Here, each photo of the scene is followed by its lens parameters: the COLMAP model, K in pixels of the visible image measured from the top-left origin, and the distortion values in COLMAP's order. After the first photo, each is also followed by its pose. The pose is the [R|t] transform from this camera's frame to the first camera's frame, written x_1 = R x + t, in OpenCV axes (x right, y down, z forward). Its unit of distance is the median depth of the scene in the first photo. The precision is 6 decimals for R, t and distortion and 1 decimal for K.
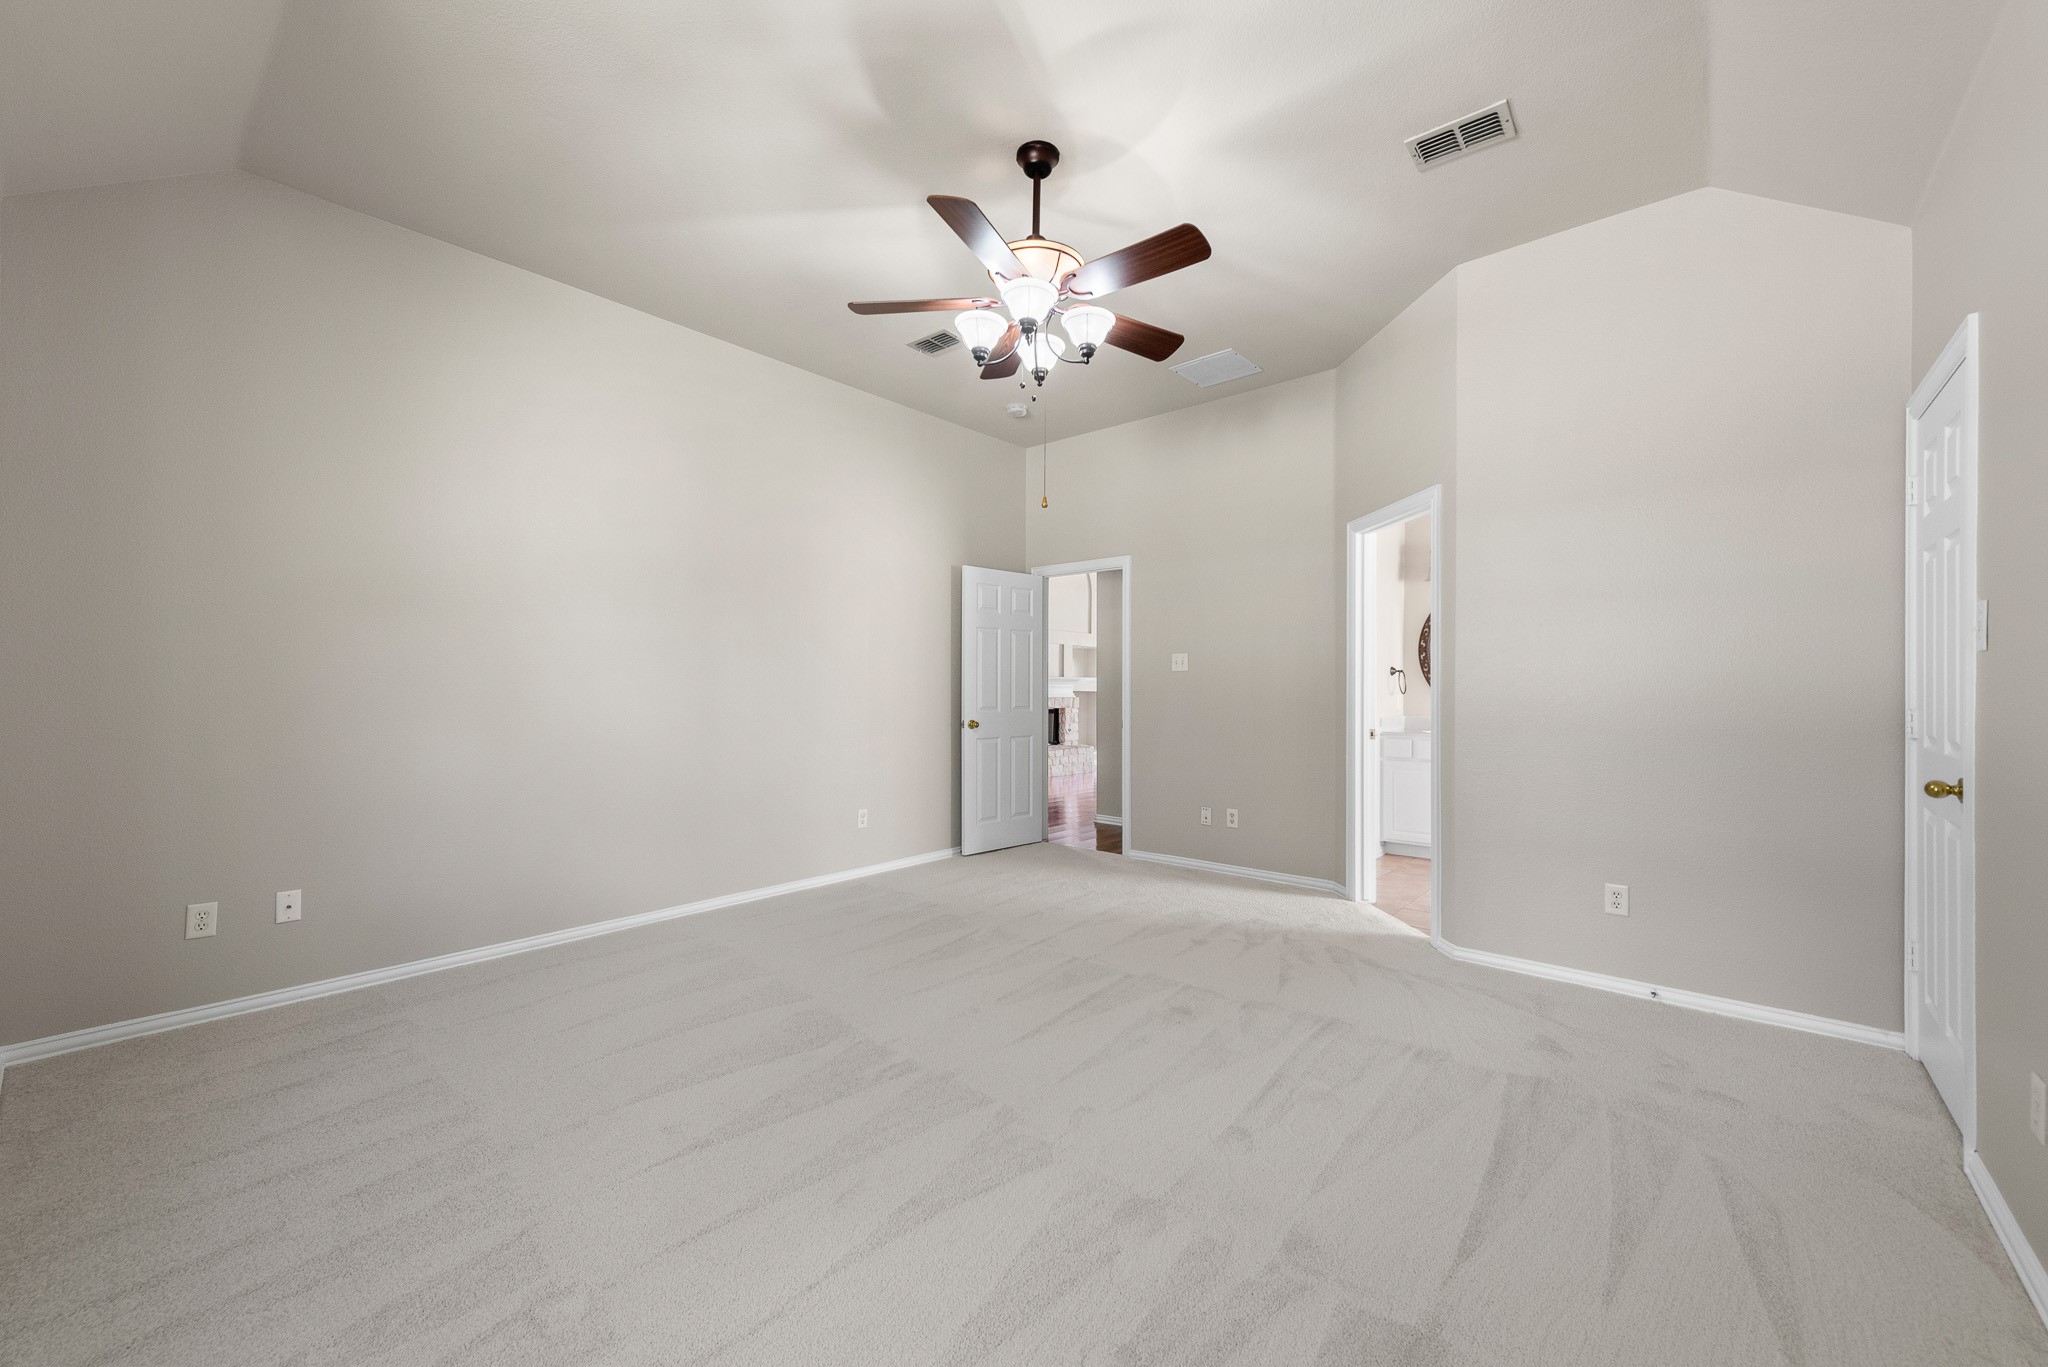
lens RADIAL K [[806.6, 0, 1033.1], [0, 806.6, 693.4], [0, 0, 1]] dist [0.012286, -0.002184]
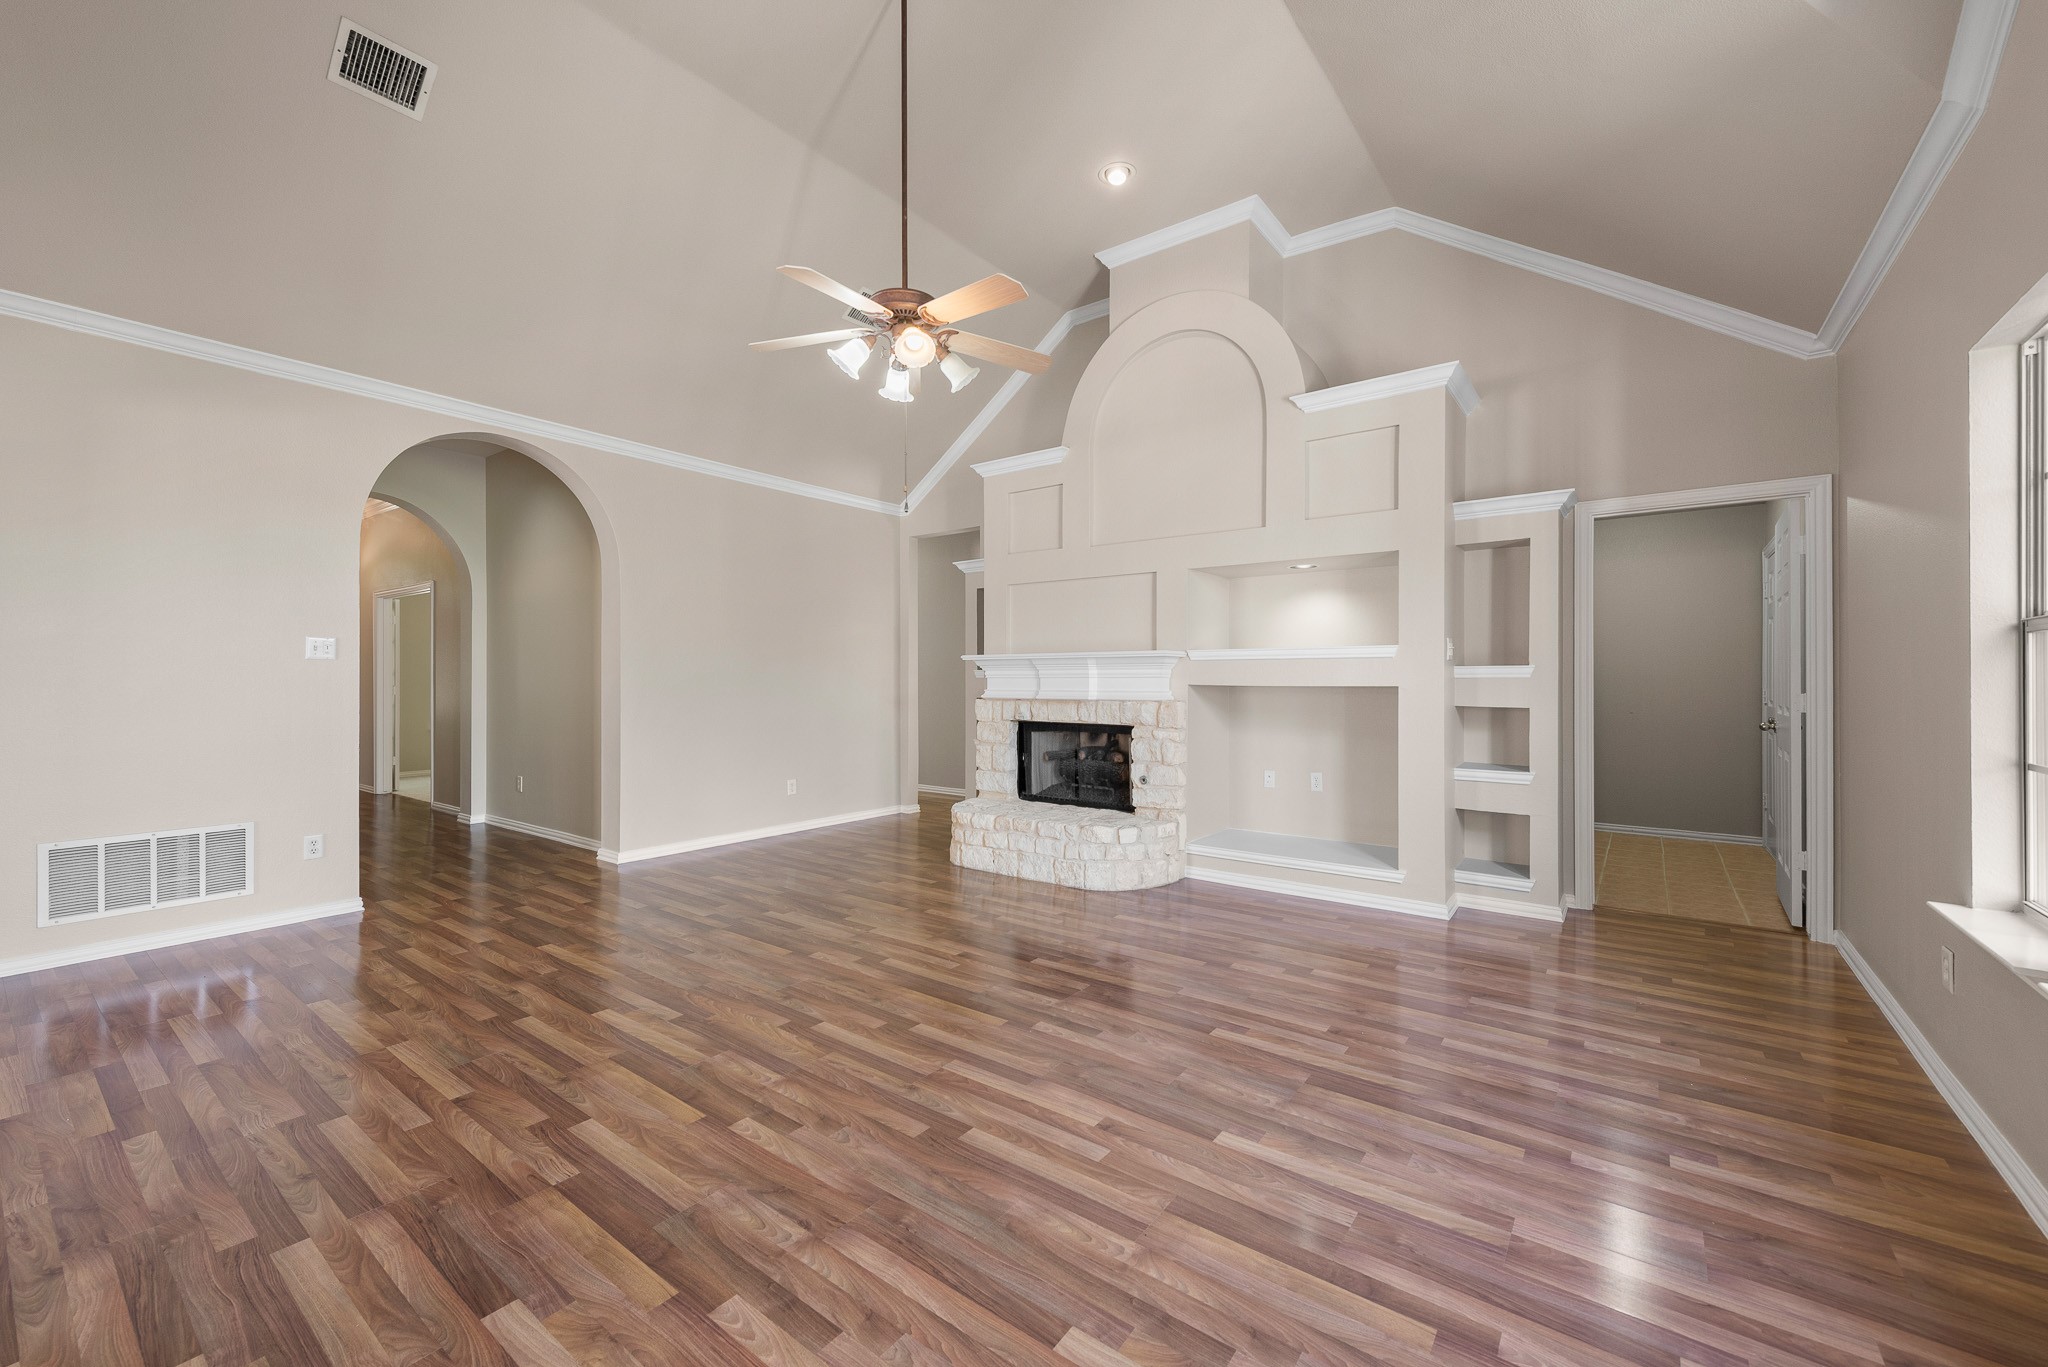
lens RADIAL K [[806.6, 0, 1036.0], [0, 806.6, 682.5], [0, 0, 1]] dist [0.012286, -0.002184]
pose [[0.070870, -0.002596, -0.997482, 0.447946], [0.002770, 0.999993, -0.002405, -0.002940], [0.997482, -0.002593, 0.070877, 0.920503]]
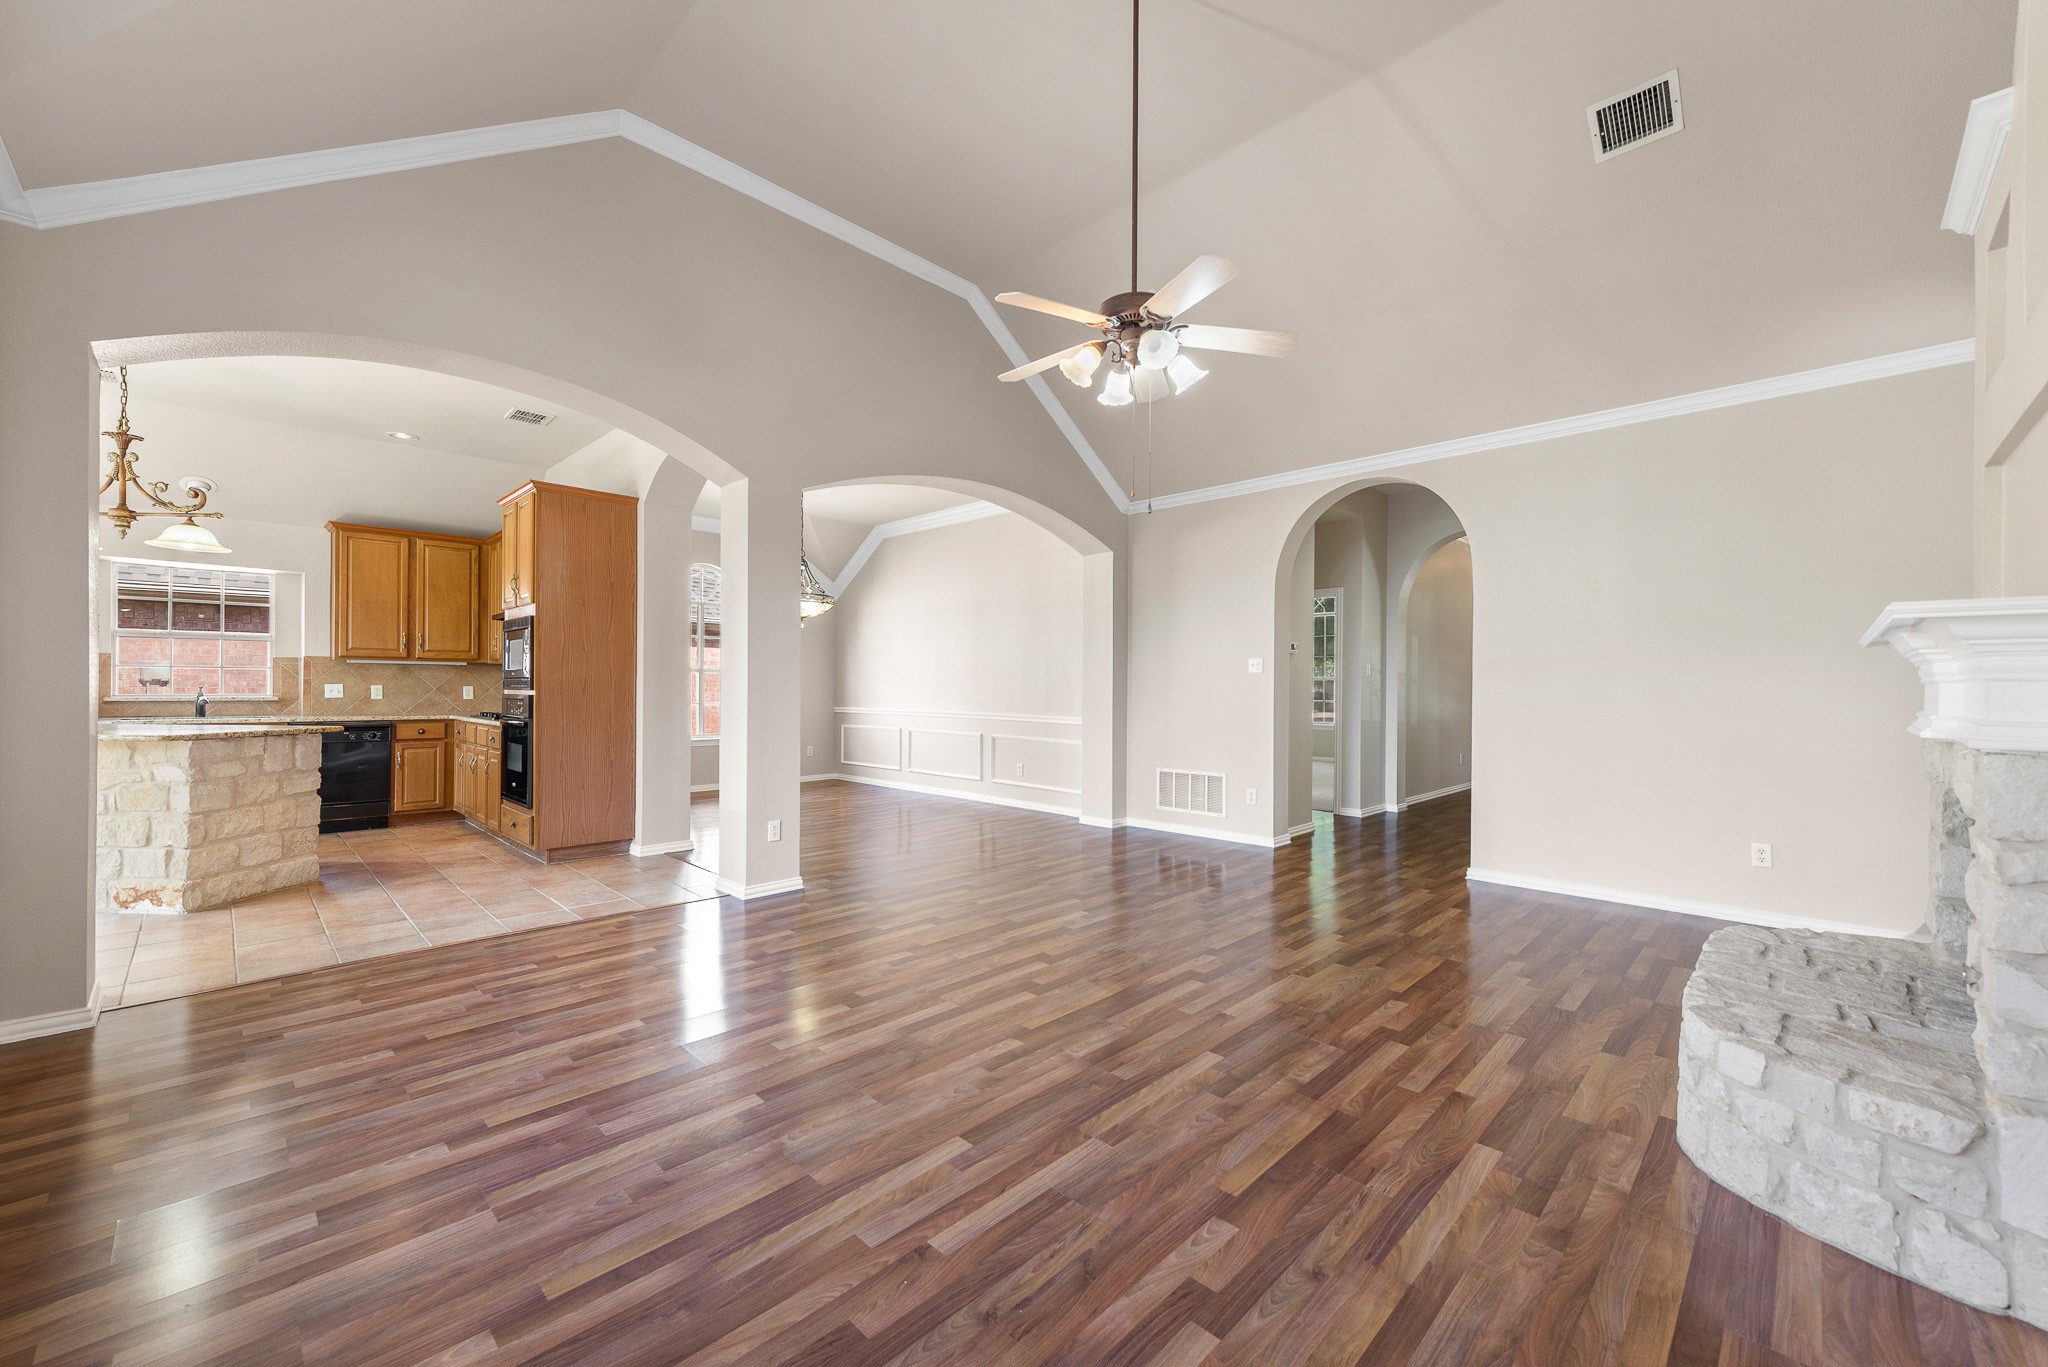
lens RADIAL K [[806.6, 0, 1023.0], [0, 806.6, 684.9], [0, 0, 1]] dist [0.012286, -0.002184]
pose [[-0.997384, -0.011251, 0.071400, 0.201396], [-0.011525, 0.999928, -0.003438, -0.003065], [-0.071356, -0.004252, -0.997442, 1.158680]]
